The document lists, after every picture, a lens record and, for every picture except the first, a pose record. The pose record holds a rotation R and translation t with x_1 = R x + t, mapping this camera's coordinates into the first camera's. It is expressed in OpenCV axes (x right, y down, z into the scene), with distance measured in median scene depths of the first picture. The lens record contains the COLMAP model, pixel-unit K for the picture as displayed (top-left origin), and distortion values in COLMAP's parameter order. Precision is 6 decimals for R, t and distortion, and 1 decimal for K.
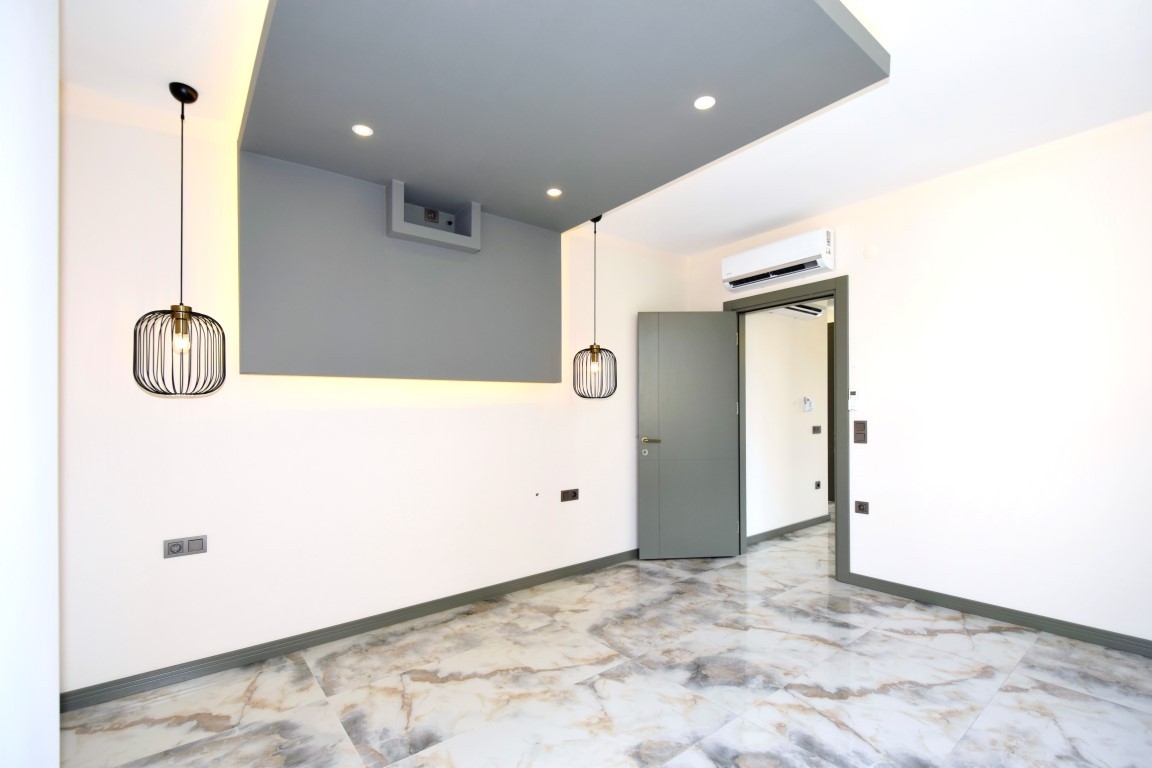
lens RADIAL K [[511.3, 0, 576.0], [0, 511.3, 384.0], [0, 0, 1]] dist [-0.006359, -0.000087]
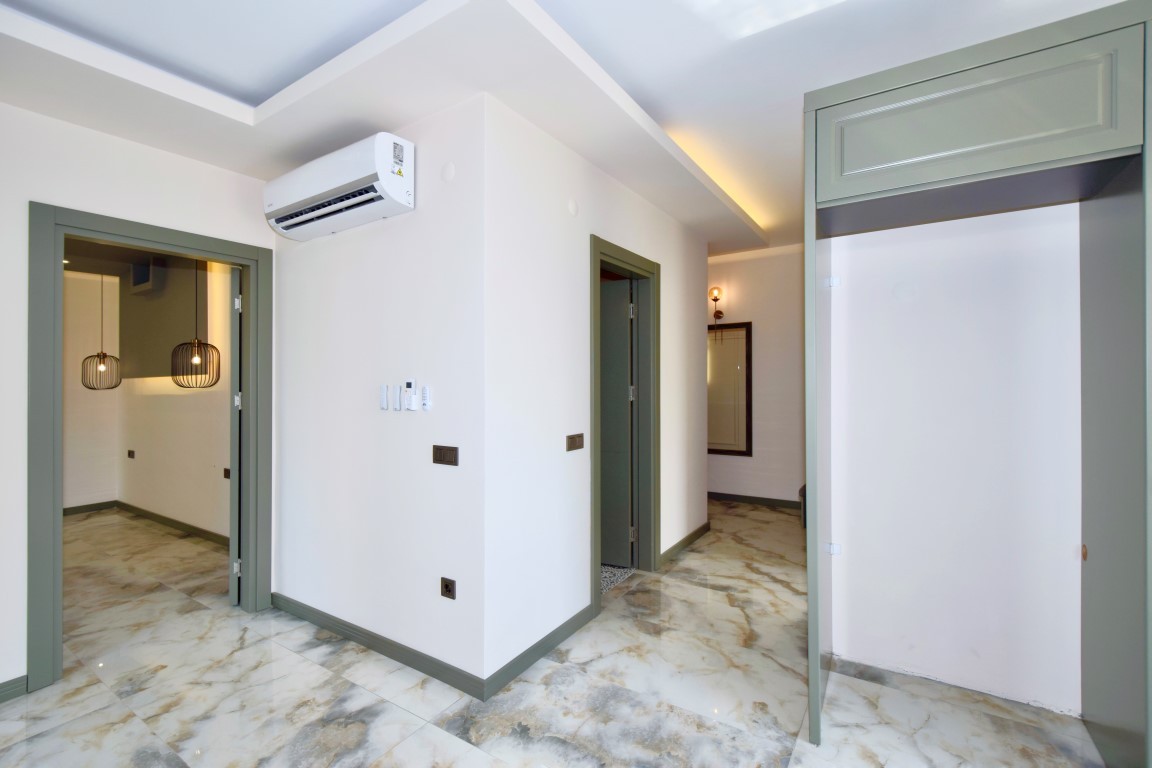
lens RADIAL K [[505.1, 0, 578.1], [0, 505.1, 365.9], [0, 0, 1]] dist [-0.012911, 0.000147]
pose [[0.328121, -0.022741, -0.944362, 2.111897], [0.058095, 0.998304, -0.003855, 0.046861], [0.942848, -0.053597, 0.328886, 2.274418]]
